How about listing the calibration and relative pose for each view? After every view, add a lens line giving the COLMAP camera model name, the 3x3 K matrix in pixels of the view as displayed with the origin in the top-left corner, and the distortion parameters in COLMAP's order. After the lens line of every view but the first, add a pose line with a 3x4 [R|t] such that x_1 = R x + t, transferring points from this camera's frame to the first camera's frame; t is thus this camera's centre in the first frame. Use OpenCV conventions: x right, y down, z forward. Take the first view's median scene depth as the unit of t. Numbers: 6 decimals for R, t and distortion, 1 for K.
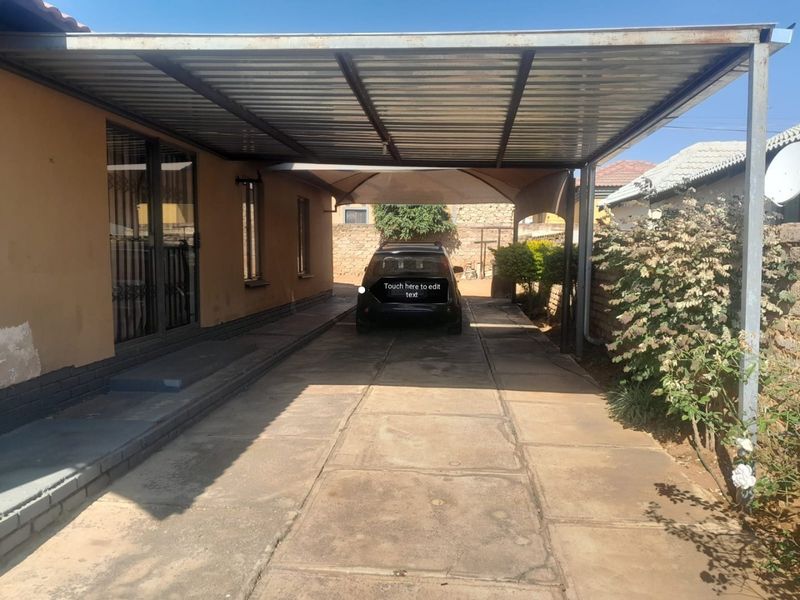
lens RADIAL K [[637.2, 0, 403.1], [0, 637.2, 306.4], [0, 0, 1]] dist [0.057459, -0.036101]
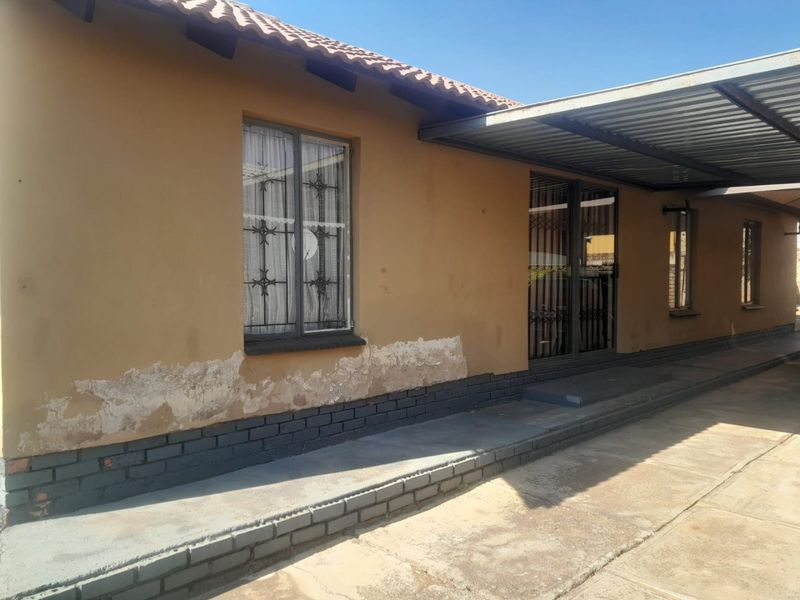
lens RADIAL K [[637.2, 0, 398.8], [0, 637.2, 304.0], [0, 0, 1]] dist [0.057459, -0.036101]
pose [[0.765614, 0.028454, -0.642670, 0.135948], [-0.059076, 0.997910, -0.026195, 0.002841], [0.640582, 0.058022, 0.765695, -0.055455]]
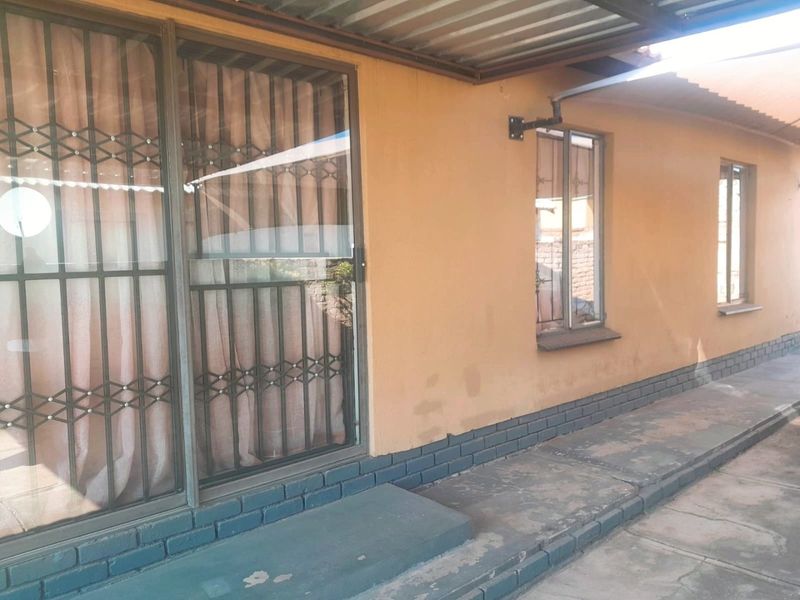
lens RADIAL K [[637.2, 0, 402.2], [0, 637.2, 299.2], [0, 0, 1]] dist [0.057459, -0.036101]
pose [[0.741155, 0.032706, -0.670537, -0.002165], [-0.039031, 0.999222, 0.005596, -0.127786], [0.670198, 0.022025, 0.741855, 1.084028]]
